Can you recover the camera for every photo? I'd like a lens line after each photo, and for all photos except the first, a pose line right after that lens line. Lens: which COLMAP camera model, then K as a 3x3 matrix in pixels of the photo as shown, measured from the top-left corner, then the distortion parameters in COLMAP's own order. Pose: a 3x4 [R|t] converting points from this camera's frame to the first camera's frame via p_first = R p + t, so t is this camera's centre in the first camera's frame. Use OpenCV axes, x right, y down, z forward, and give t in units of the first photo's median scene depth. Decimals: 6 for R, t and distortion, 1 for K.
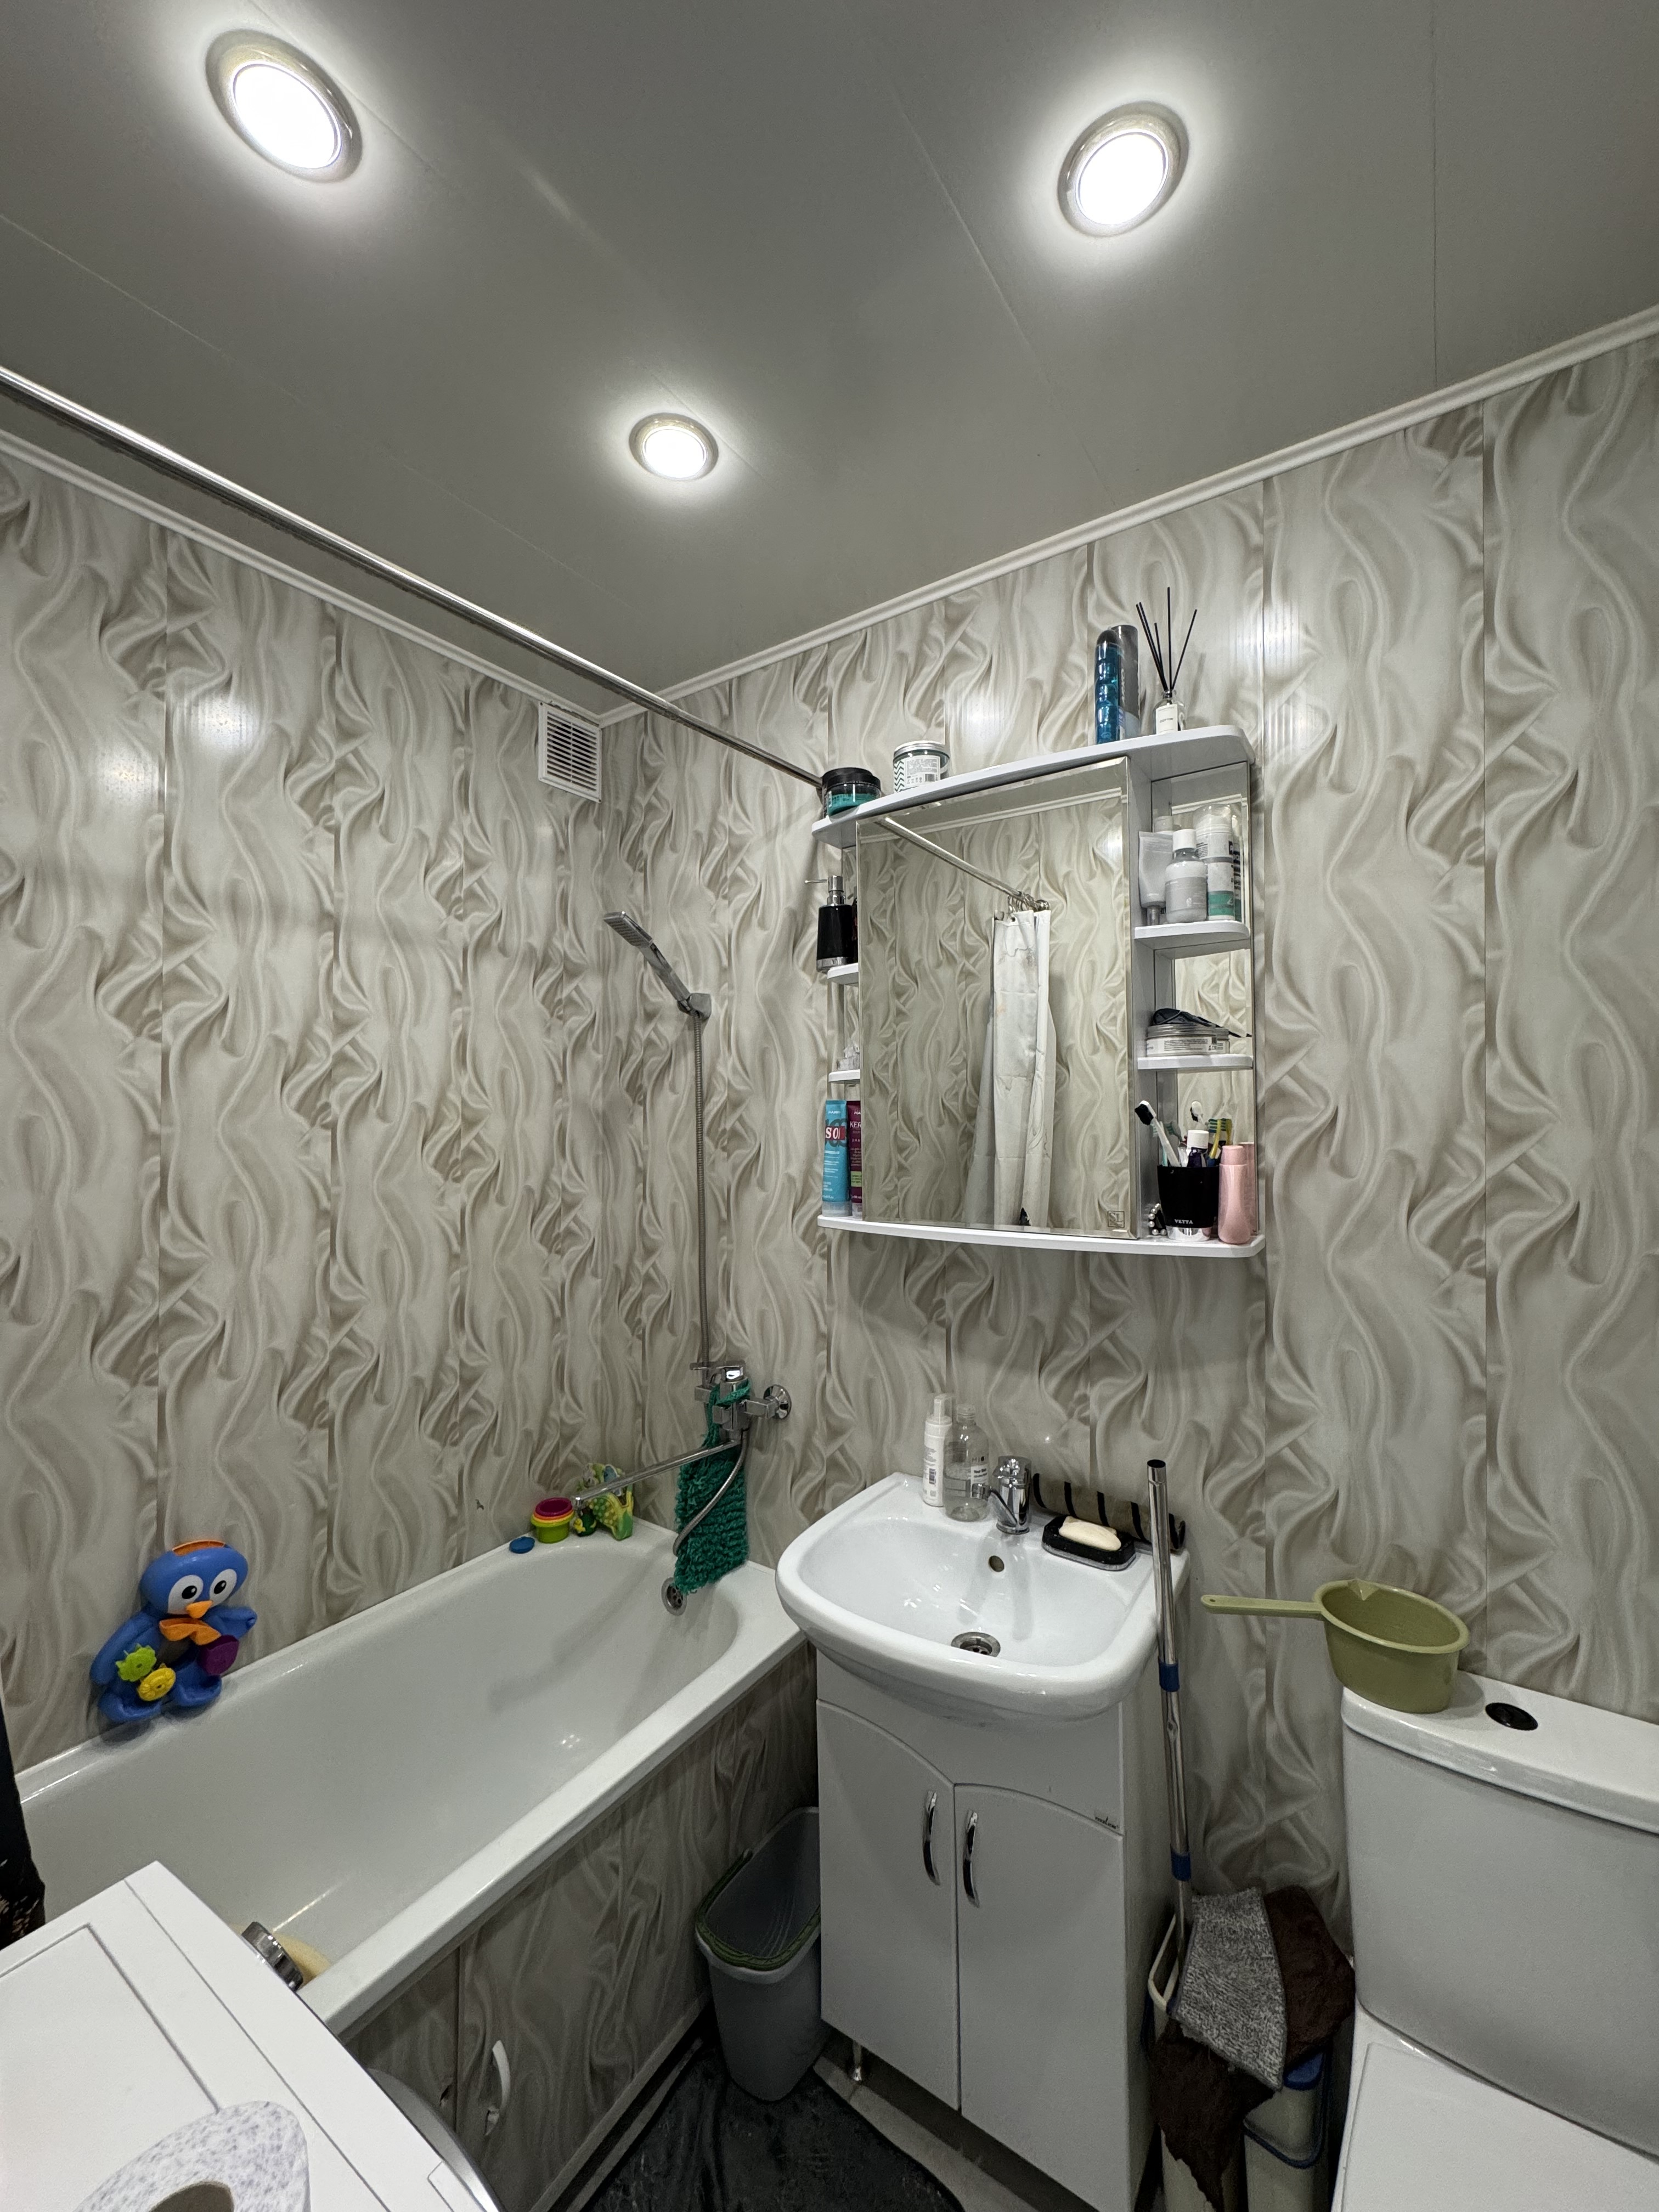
lens RADIAL K [[882.2, 0, 831.9], [0, 882.2, 1126.4], [0, 0, 1]] dist [-0.002910, 0.000539]
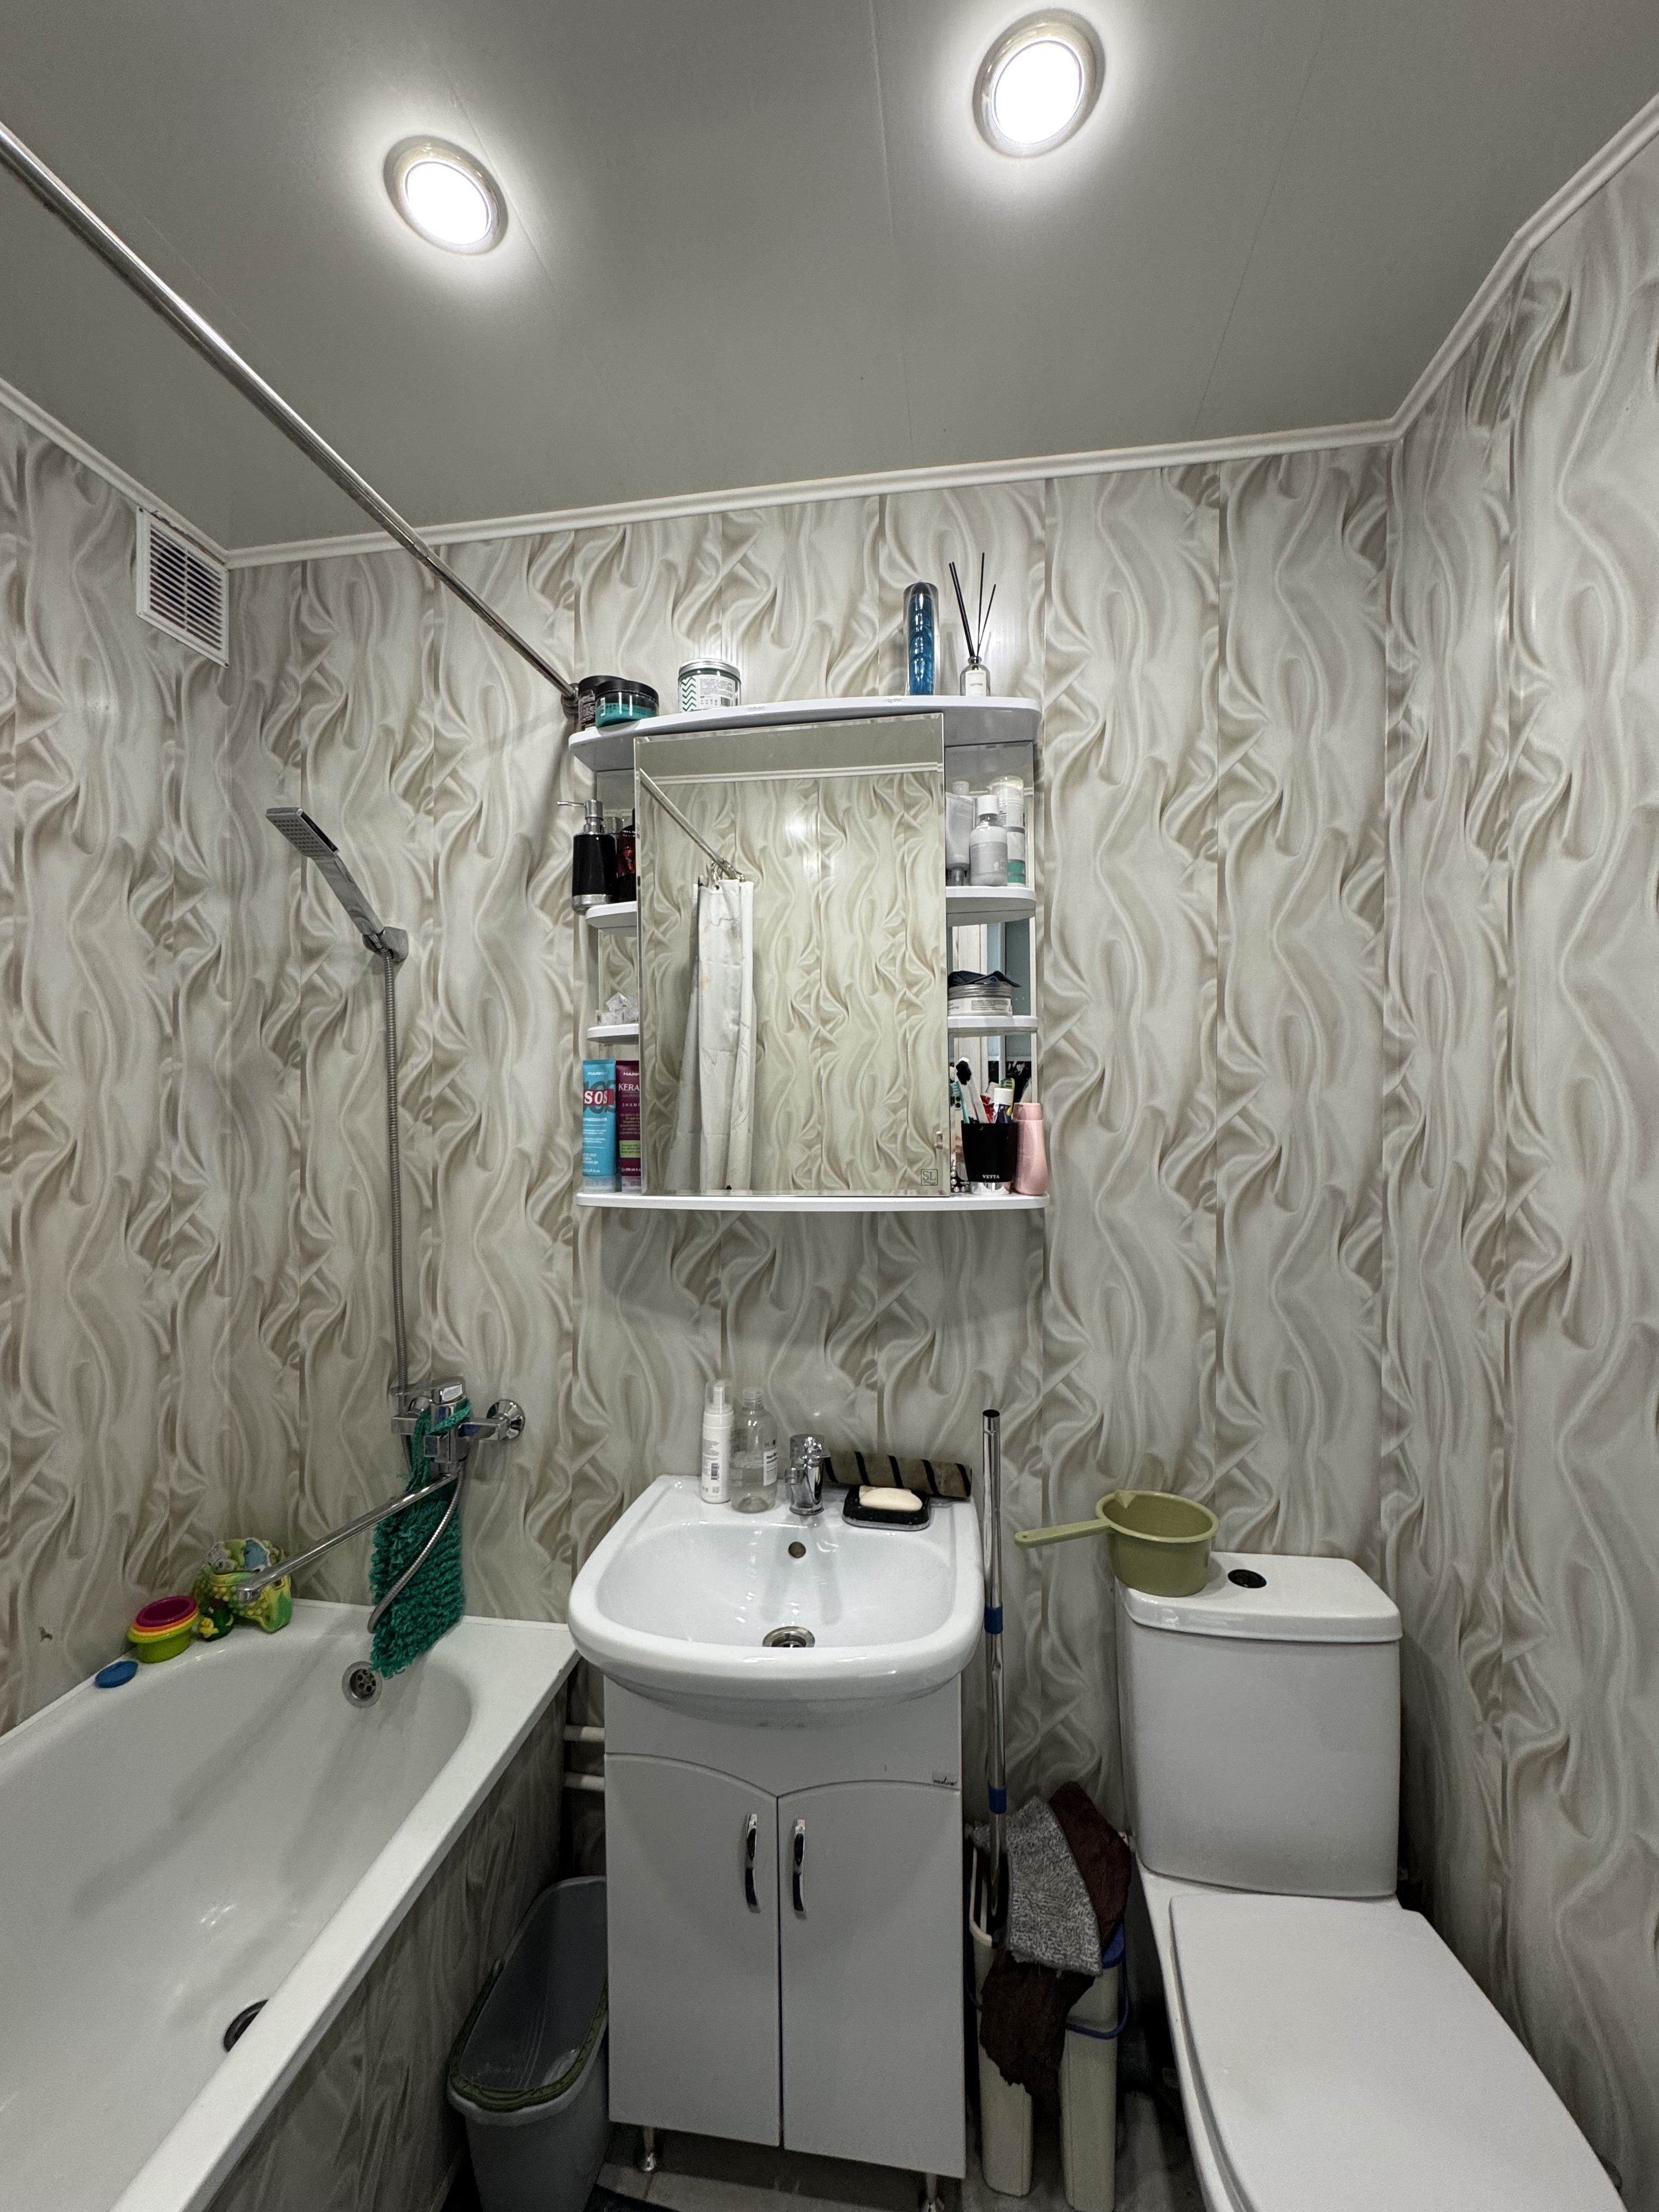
lens RADIAL K [[882.2, 0, 843.8], [0, 882.2, 1120.9], [0, 0, 1]] dist [-0.002910, 0.000539]
pose [[0.898630, -0.008878, 0.438617, -0.160924], [0.007130, 0.999959, 0.005634, 0.027884], [-0.438649, -0.001936, 0.898656, 0.116075]]
